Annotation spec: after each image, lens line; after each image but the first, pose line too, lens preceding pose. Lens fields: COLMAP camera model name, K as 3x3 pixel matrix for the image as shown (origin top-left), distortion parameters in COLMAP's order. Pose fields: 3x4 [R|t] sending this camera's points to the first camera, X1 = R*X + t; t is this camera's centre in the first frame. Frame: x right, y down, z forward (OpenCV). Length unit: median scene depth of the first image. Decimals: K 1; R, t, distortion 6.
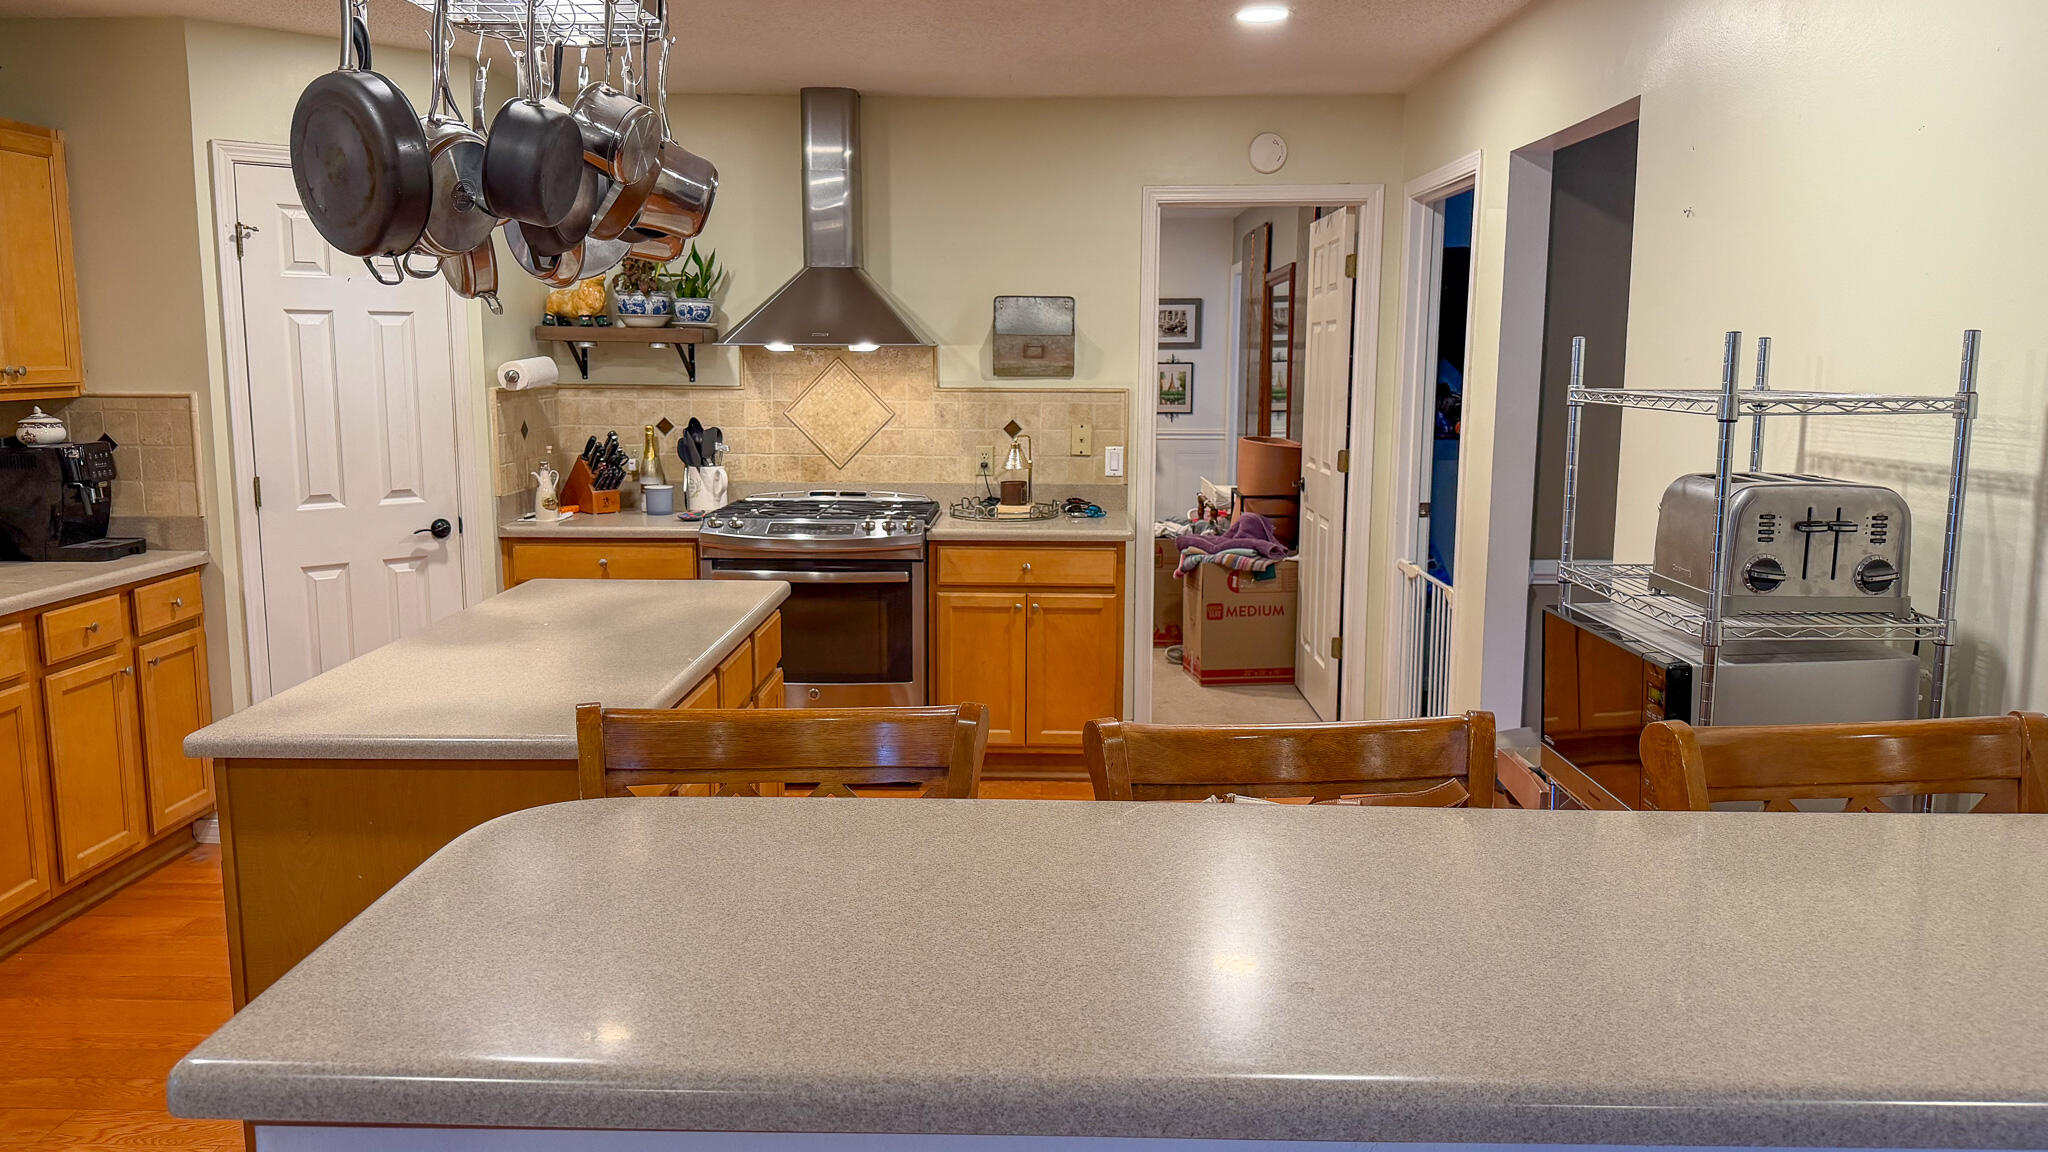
lens RADIAL K [[1461.9, 0, 1024.0], [0, 1461.9, 576.0], [0, 0, 1]] dist [0.141987, -0.204588]
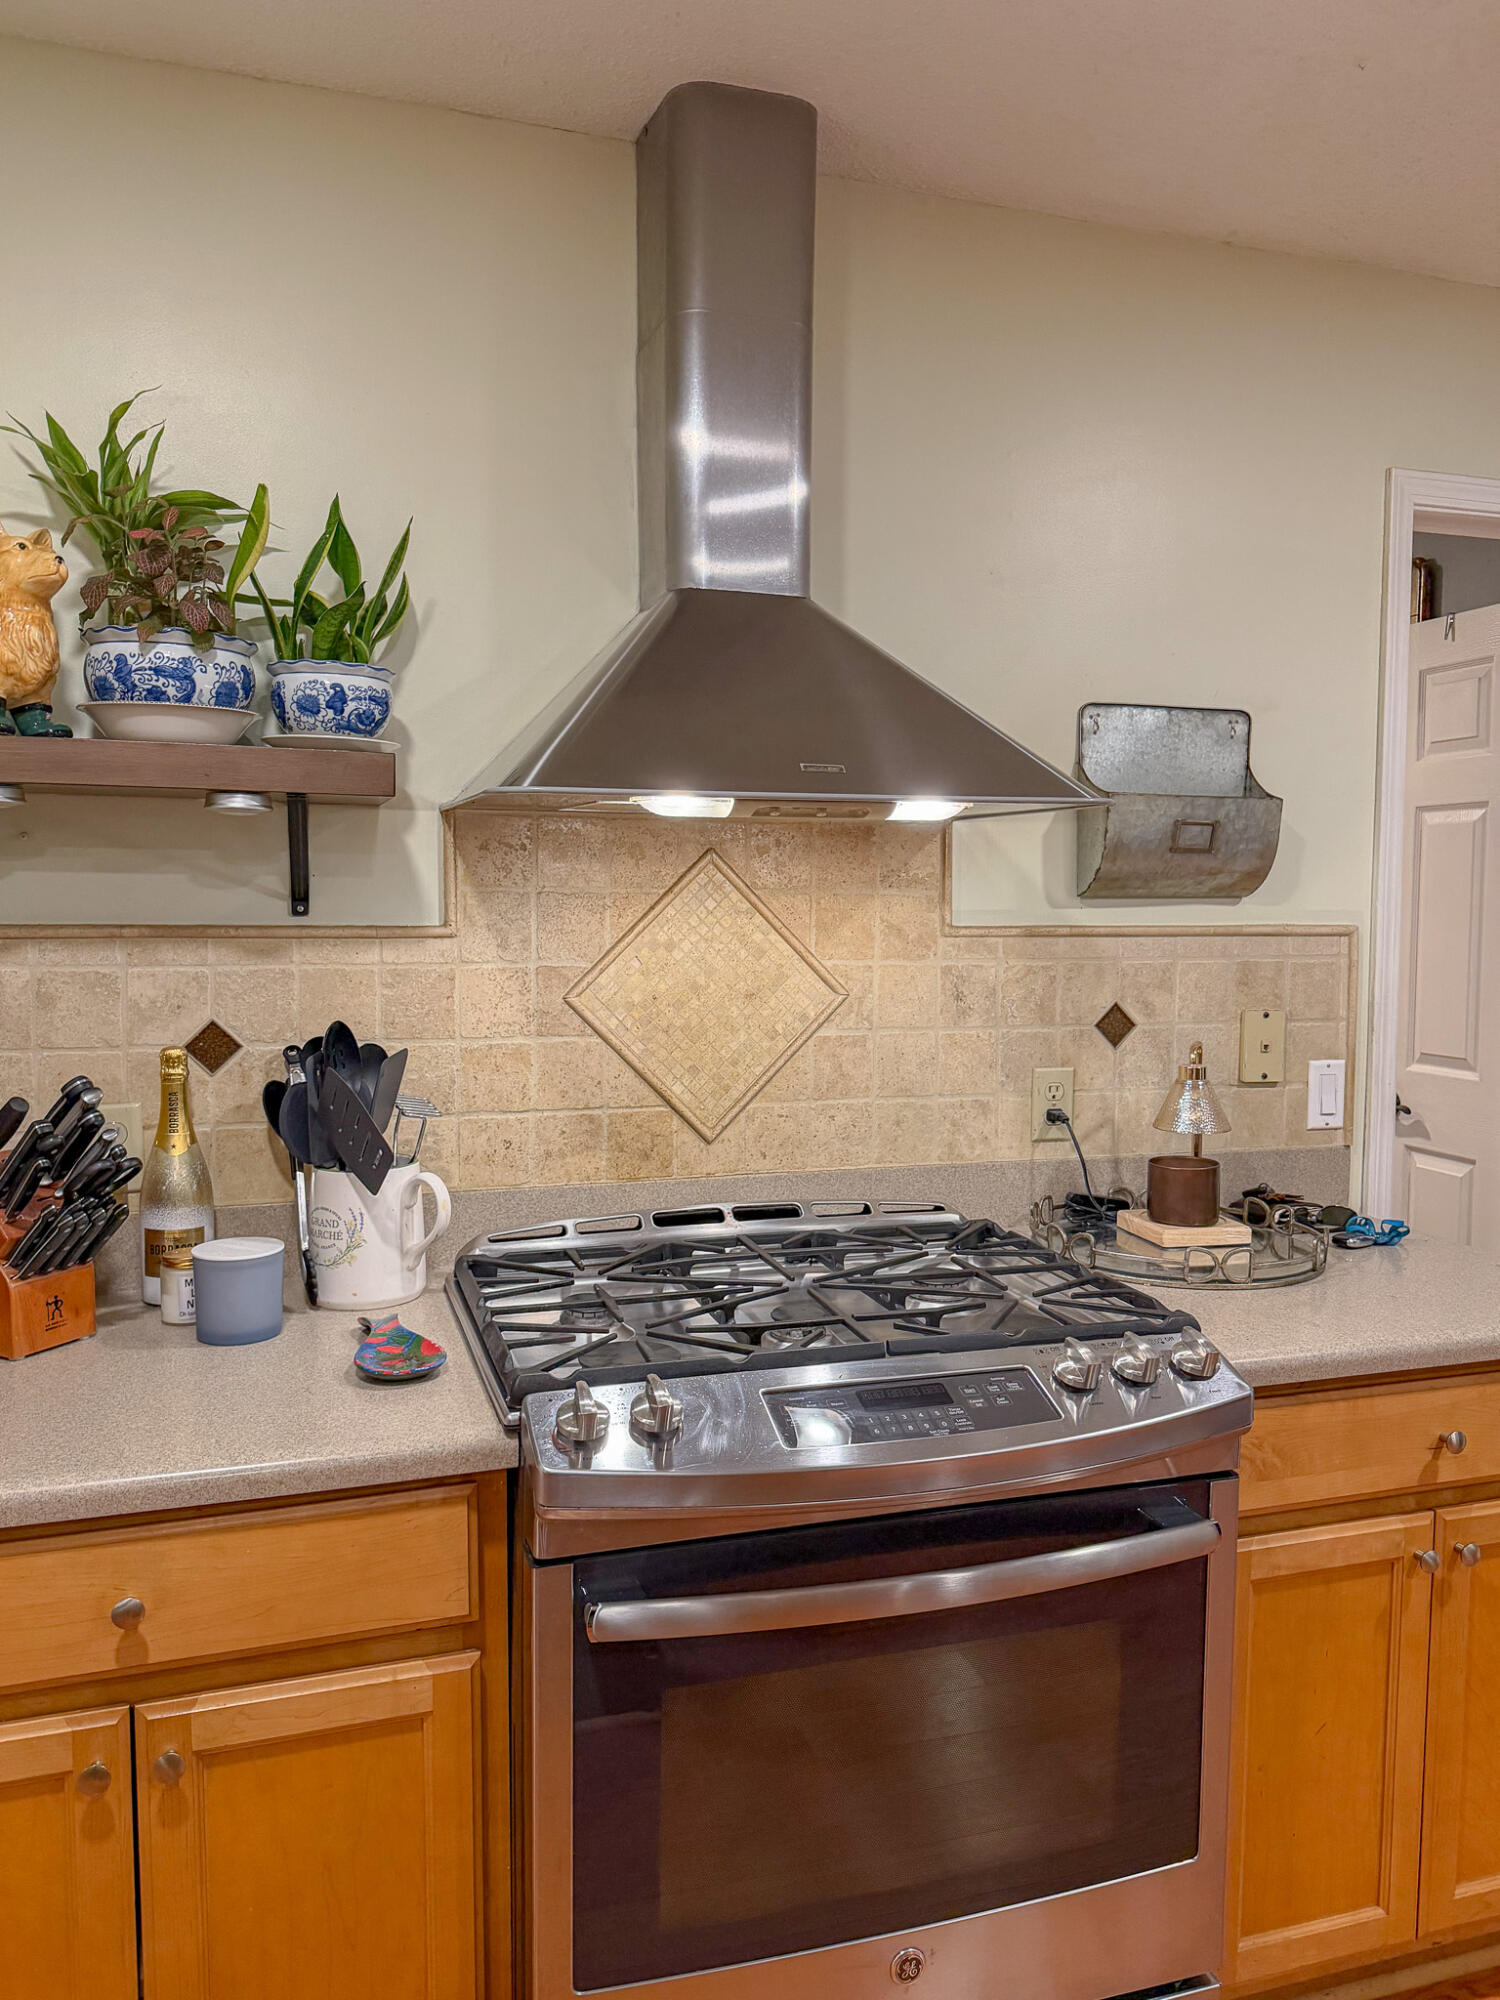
lens RADIAL K [[1447.0, 0, 750.0], [0, 1447.0, 1000.0], [0, 0, 1]] dist [0.115788, -0.226823]
pose [[0.945639, -0.020860, 0.324548, -0.251101], [0.045784, 0.996541, -0.069350, -0.088758], [-0.321979, 0.080439, 0.943324, 0.685627]]
